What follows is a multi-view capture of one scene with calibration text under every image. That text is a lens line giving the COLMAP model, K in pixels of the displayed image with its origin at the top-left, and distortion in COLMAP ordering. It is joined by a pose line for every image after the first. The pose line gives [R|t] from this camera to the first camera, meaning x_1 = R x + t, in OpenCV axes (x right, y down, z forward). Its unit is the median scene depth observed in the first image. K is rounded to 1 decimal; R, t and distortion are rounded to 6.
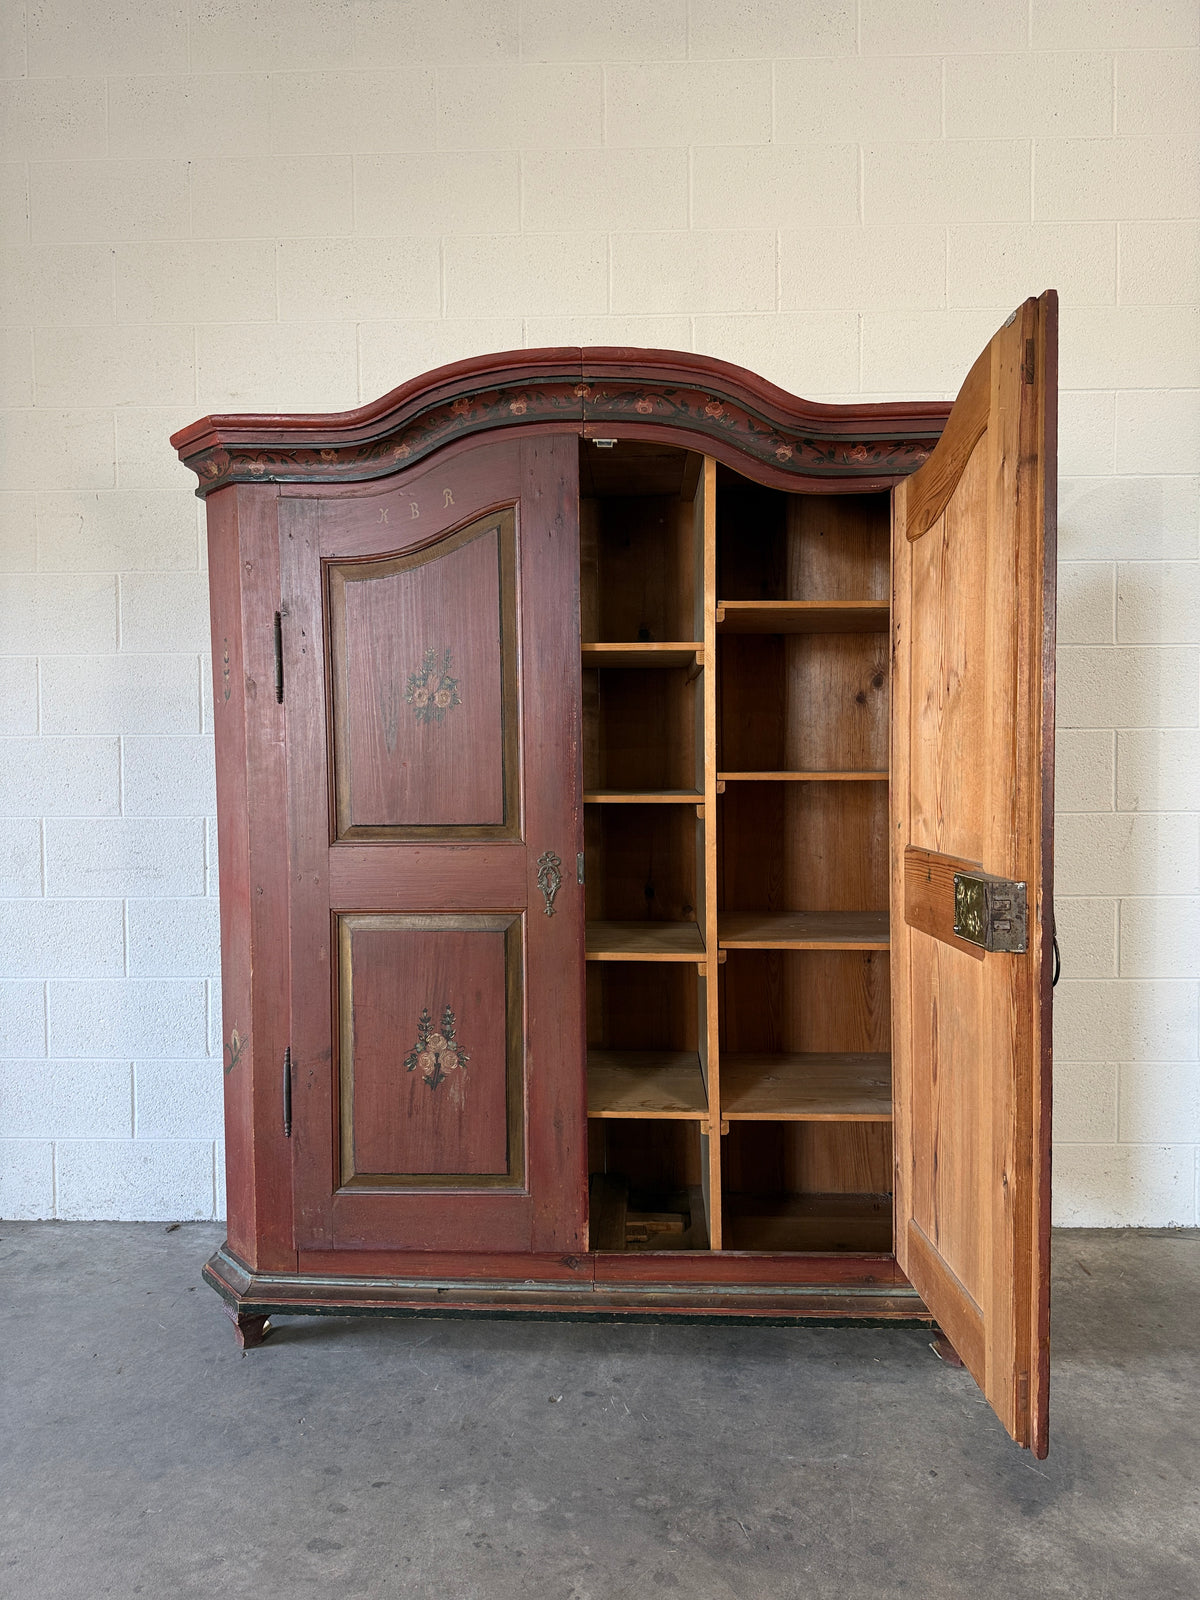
lens RADIAL K [[1148.1, 0, 600.3], [0, 1148.1, 802.6], [0, 0, 1]] dist [0.009992, -0.026012]
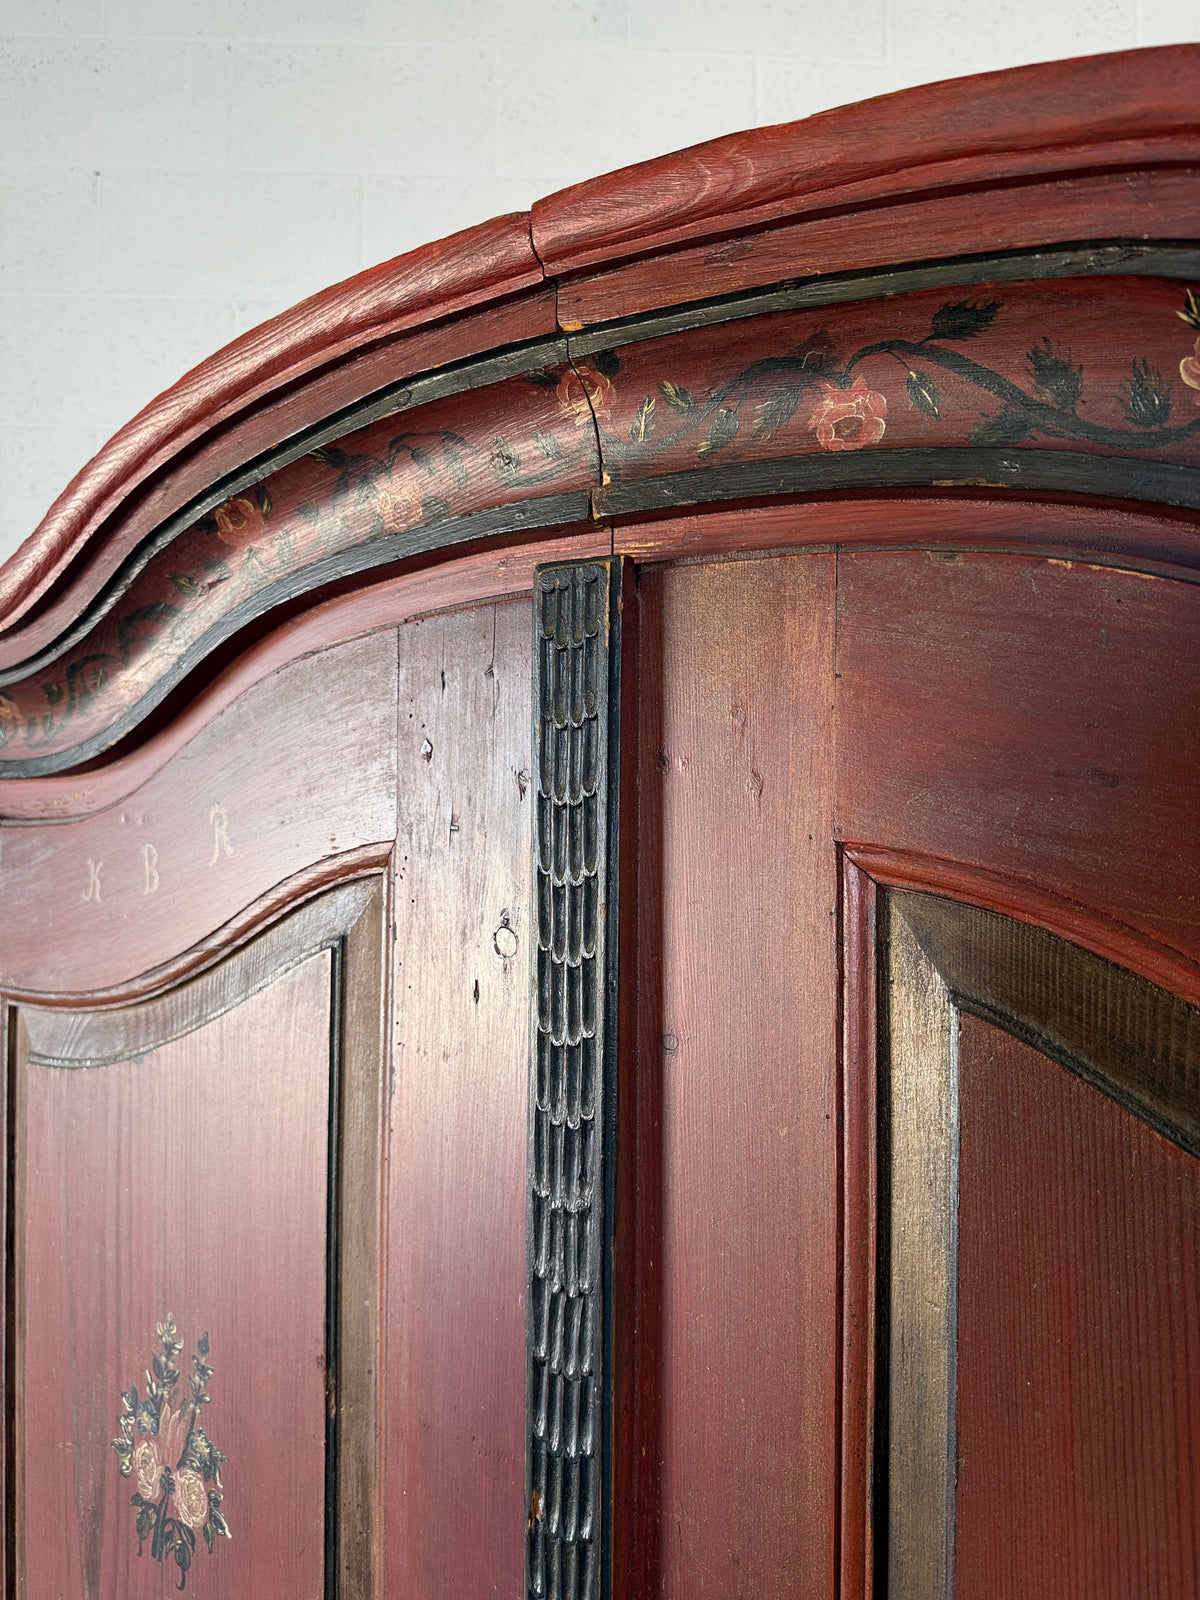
lens RADIAL K [[1148.1, 0, 591.1], [0, 1148.1, 805.5], [0, 0, 1]] dist [0.009992, -0.026012]
pose [[0.848626, 0.005095, -0.528968, 0.107023], [-0.024406, 0.999266, -0.029530, -0.261862], [0.528429, 0.037970, 0.848128, 0.787532]]
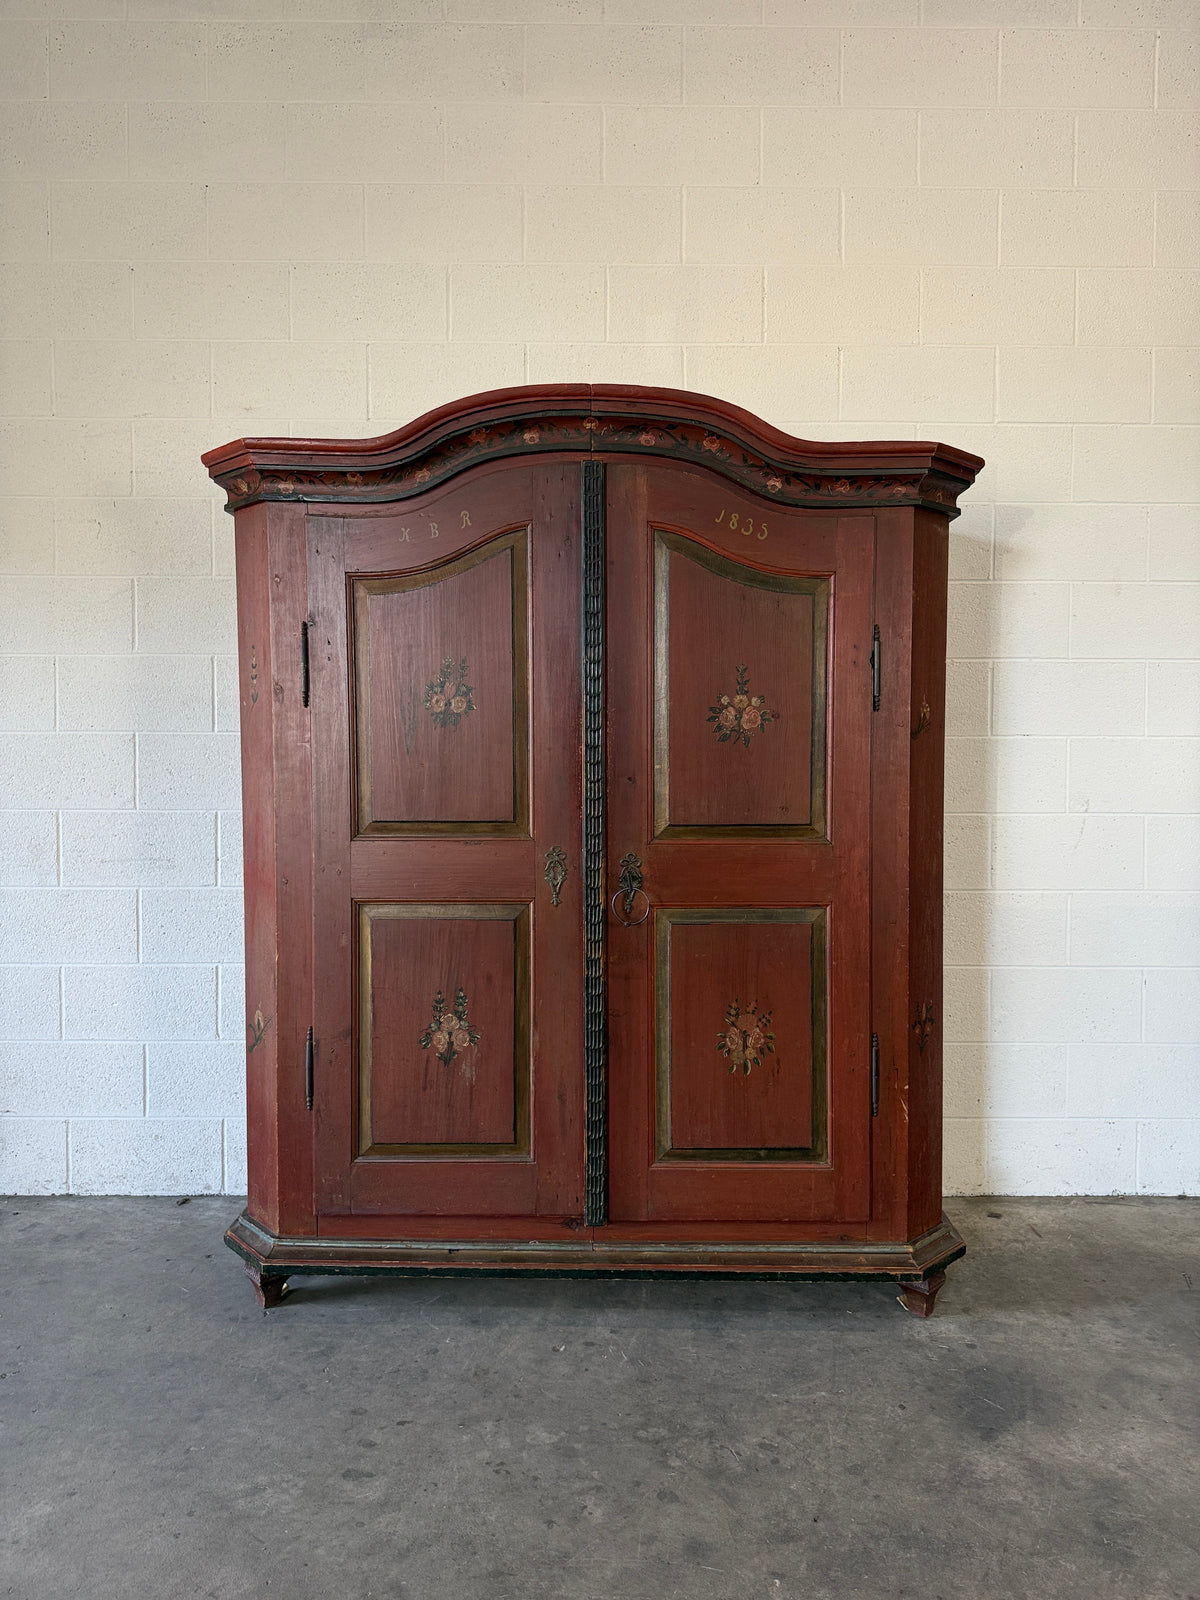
lens RADIAL K [[1148.1, 0, 609.9], [0, 1148.1, 800.9], [0, 0, 1]] dist [0.009992, -0.026012]
pose [[0.999074, 0.008617, 0.042145, -0.039202], [-0.008809, 0.999952, 0.004362, -0.005895], [-0.042105, -0.004730, 0.999102, -0.086488]]
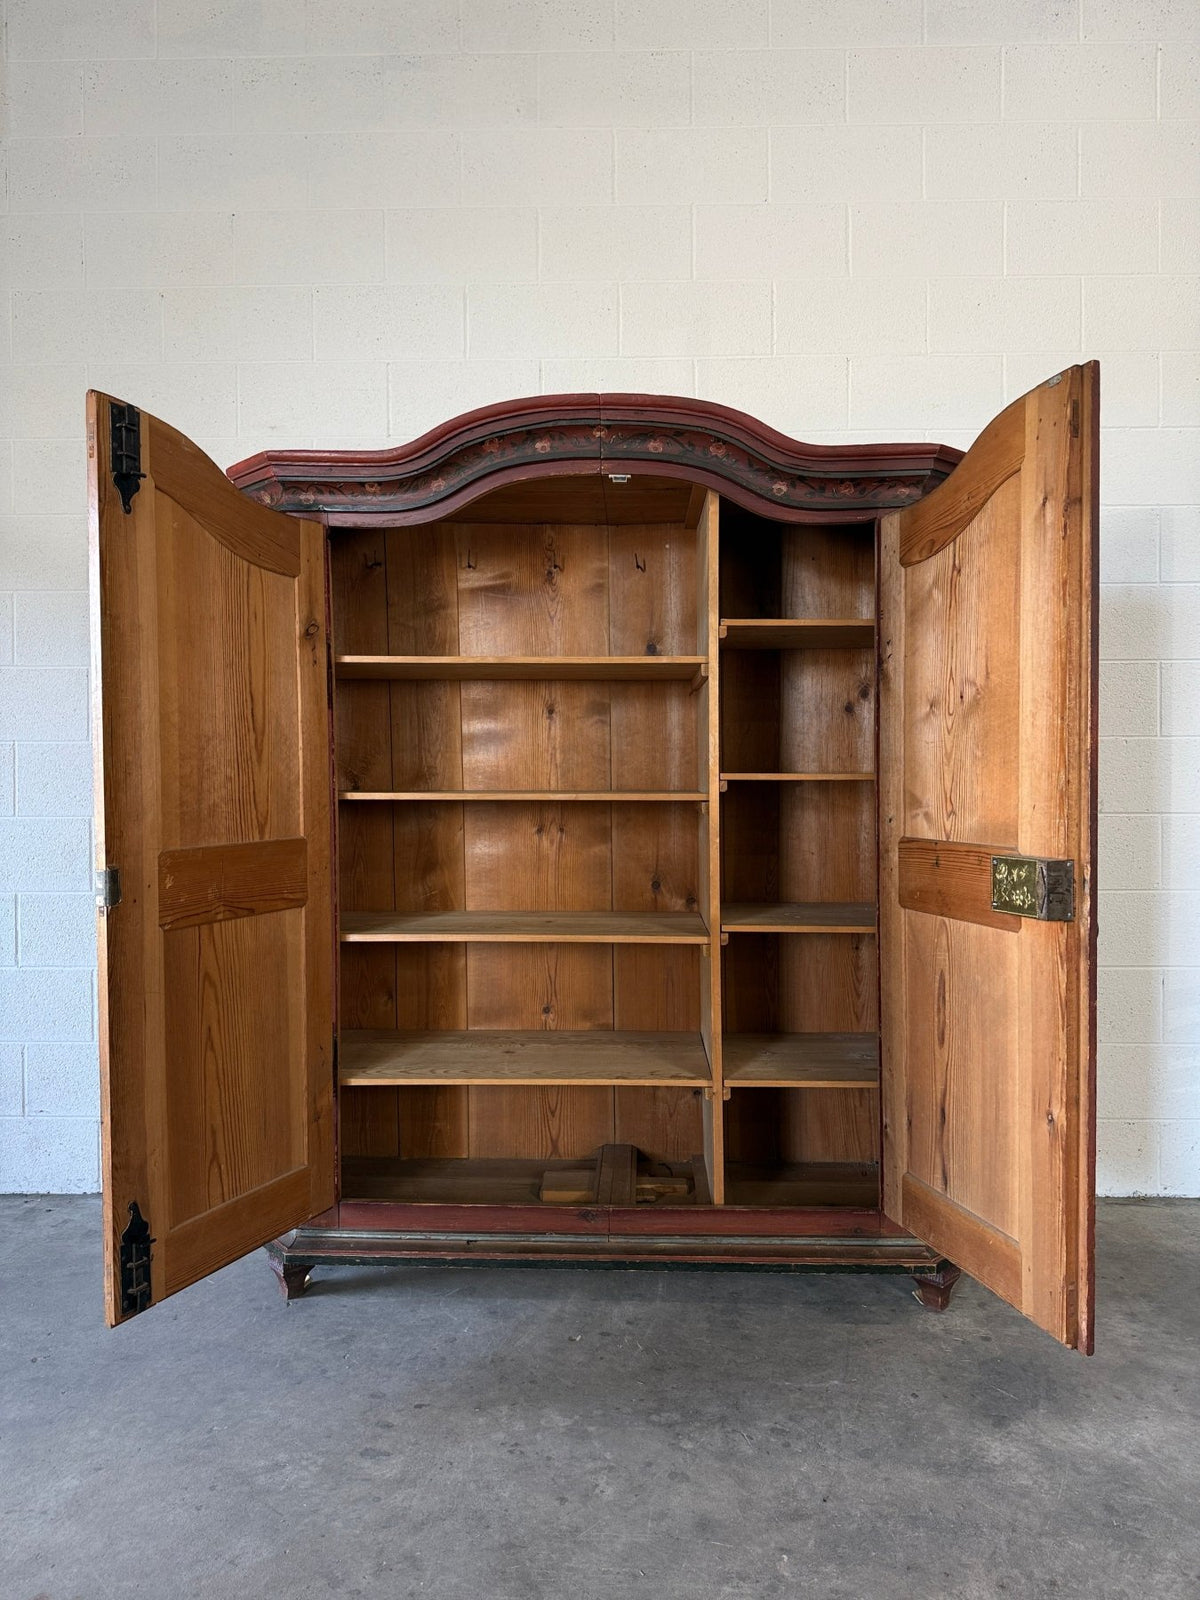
lens RADIAL K [[1148.1, 0, 605.6], [0, 1148.1, 798.9], [0, 0, 1]] dist [0.009992, -0.026012]
pose [[0.999922, 0.001930, 0.012368, -0.022951], [-0.001717, 0.999850, -0.017237, 0.018405], [-0.012399, 0.017214, 0.999775, -0.110741]]
